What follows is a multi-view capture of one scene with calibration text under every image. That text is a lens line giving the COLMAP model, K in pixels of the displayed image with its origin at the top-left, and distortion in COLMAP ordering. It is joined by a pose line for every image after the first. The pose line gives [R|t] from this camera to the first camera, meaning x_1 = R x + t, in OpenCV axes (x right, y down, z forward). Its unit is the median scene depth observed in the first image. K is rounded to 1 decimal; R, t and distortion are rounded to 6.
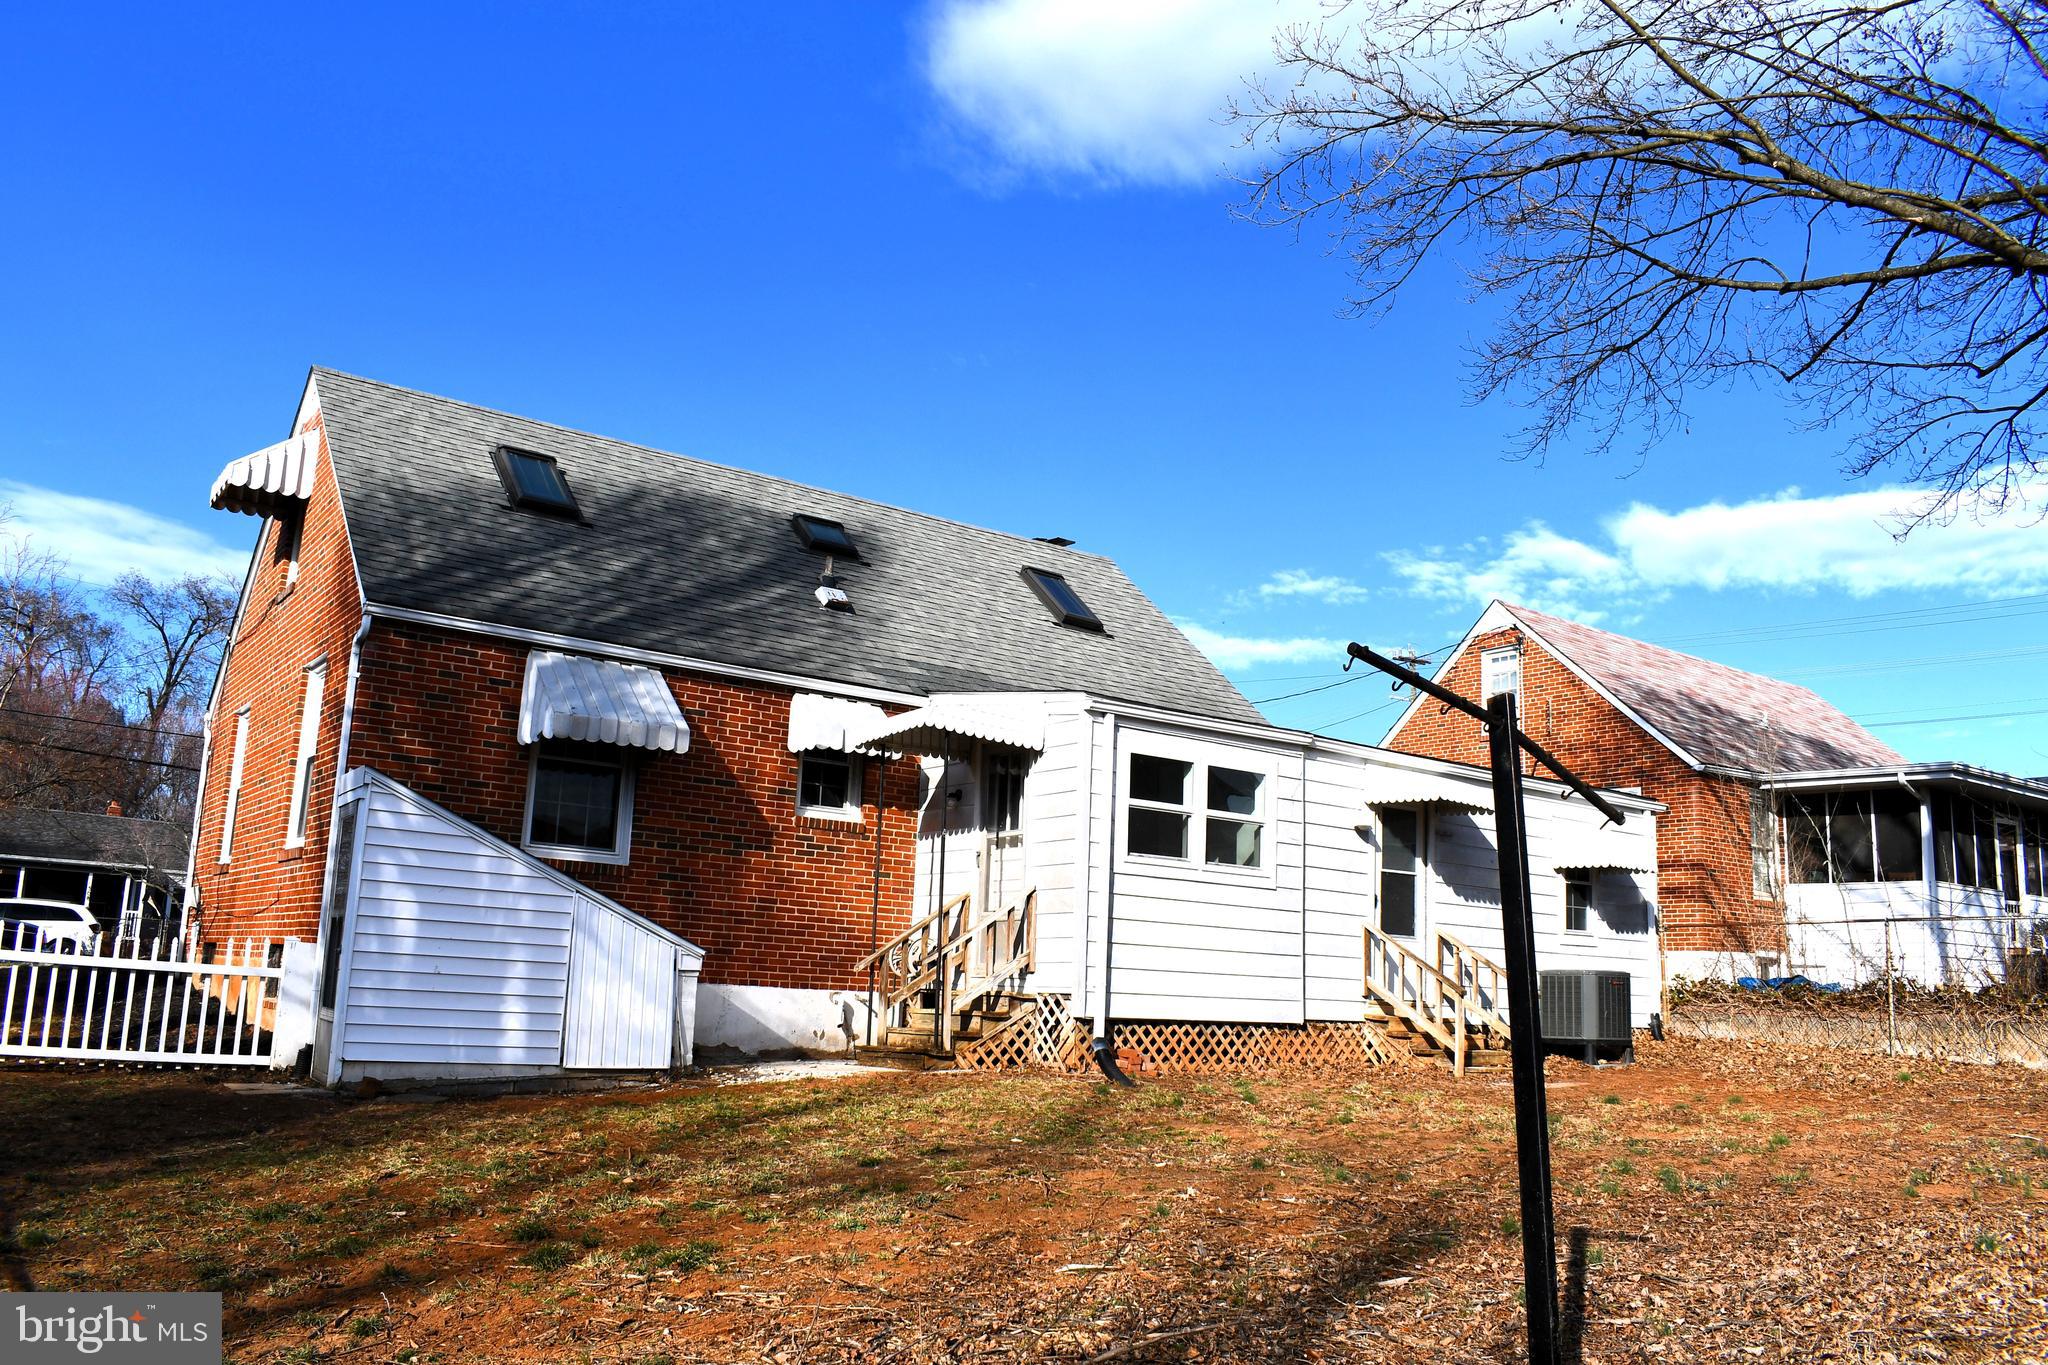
lens RADIAL K [[1590.5, 0, 1024.0], [0, 1590.5, 682.5], [0, 0, 1]] dist [-0.087644, -0.000526]
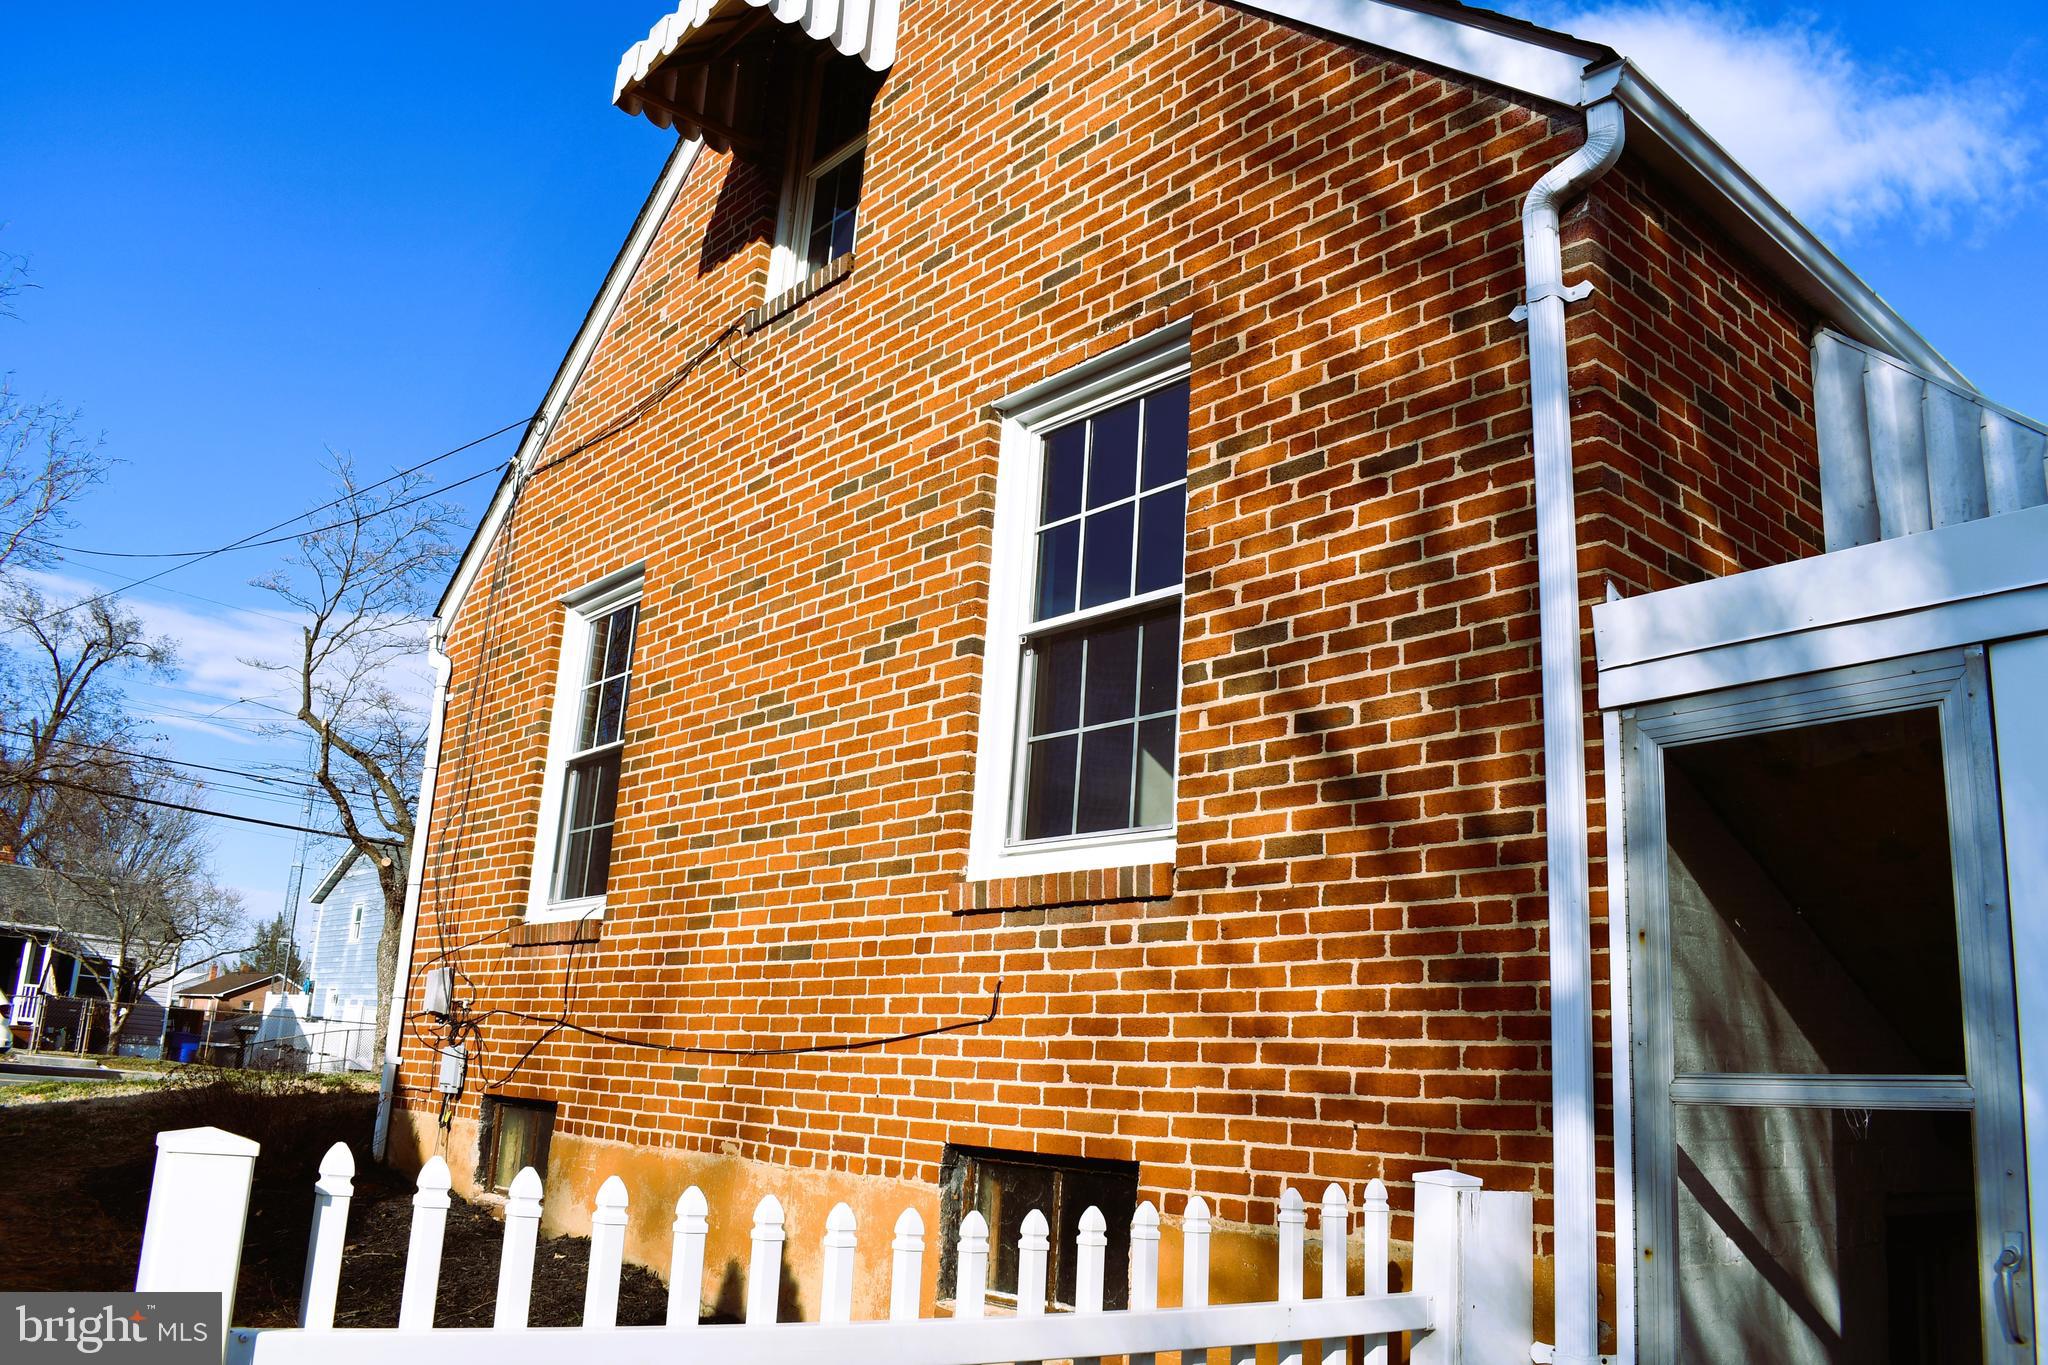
lens RADIAL K [[1590.5, 0, 1024.0], [0, 1590.5, 682.5], [0, 0, 1]] dist [-0.087644, -0.000526]
pose [[0.996336, 0.034660, 0.078192, -0.150861], [-0.030284, 0.997945, -0.056475, 0.025156], [-0.079989, 0.053900, 0.995337, 0.192182]]
